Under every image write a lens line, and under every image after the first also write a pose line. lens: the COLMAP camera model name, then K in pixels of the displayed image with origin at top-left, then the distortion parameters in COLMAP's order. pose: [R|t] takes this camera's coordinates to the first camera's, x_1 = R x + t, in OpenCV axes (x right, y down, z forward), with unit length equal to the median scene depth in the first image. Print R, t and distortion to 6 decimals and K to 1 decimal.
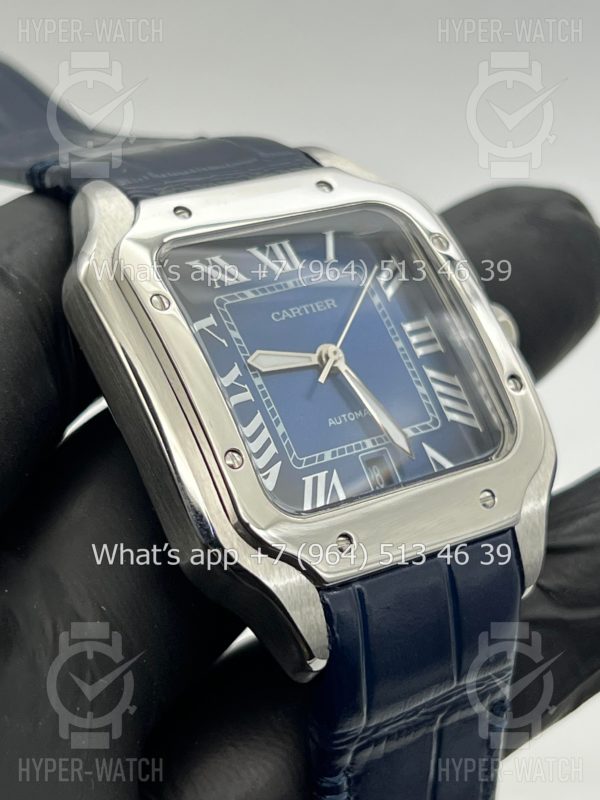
lens RADIAL K [[1937.5, 0, 298.2], [0, 1937.5, 400.8], [0, 0, 1]] dist [0.486043, 0.000000]
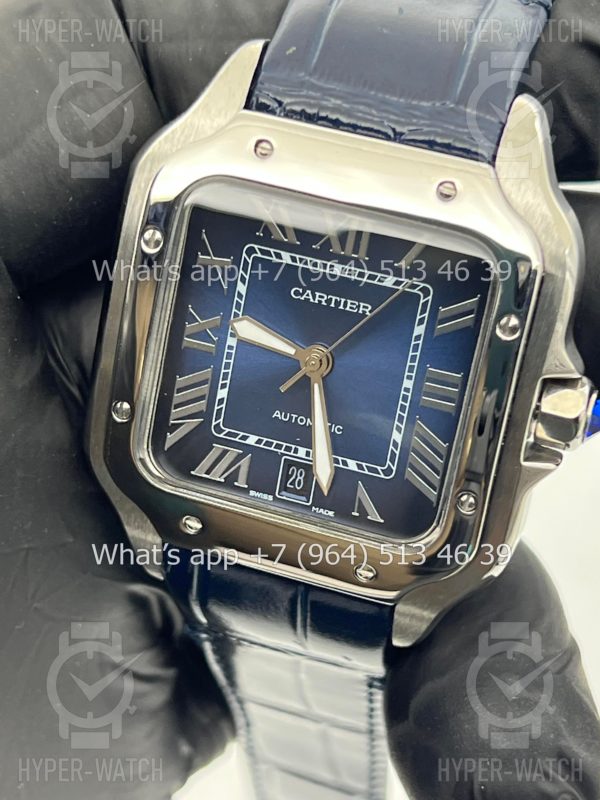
lens RADIAL K [[1937.5, 0, 300.2], [0, 1937.5, 396.5], [0, 0, 1]] dist [0.486043, 0.000000]
pose [[0.578982, 0.671087, -0.463058, 0.478075], [-0.254447, 0.688286, 0.679352, -0.673700], [0.774620, -0.275508, 0.569262, 0.446506]]
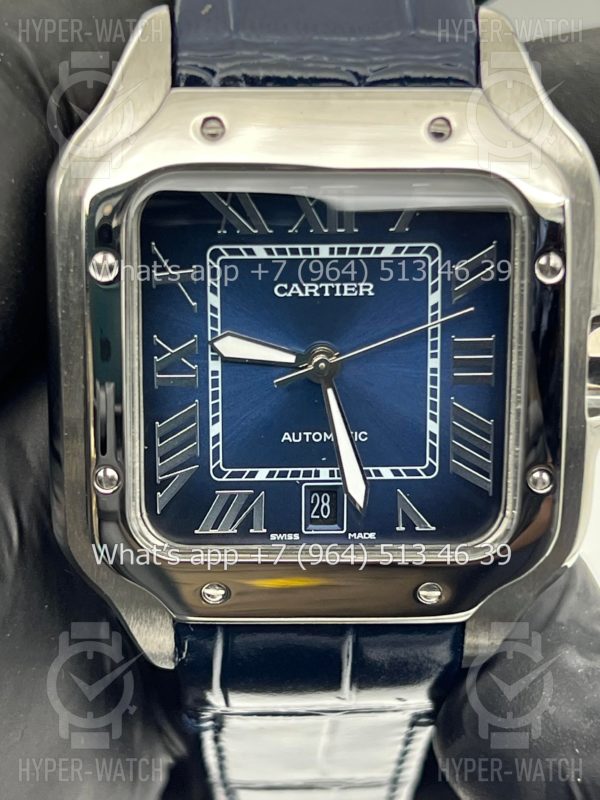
lens RADIAL K [[1937.5, 0, 306.3], [0, 1937.5, 394.3], [0, 0, 1]] dist [0.486043, 0.000000]
pose [[0.812645, 0.490772, -0.314248, 0.277483], [-0.223933, 0.760819, 0.609105, -0.513986], [0.538017, -0.424616, 0.728175, 0.404602]]
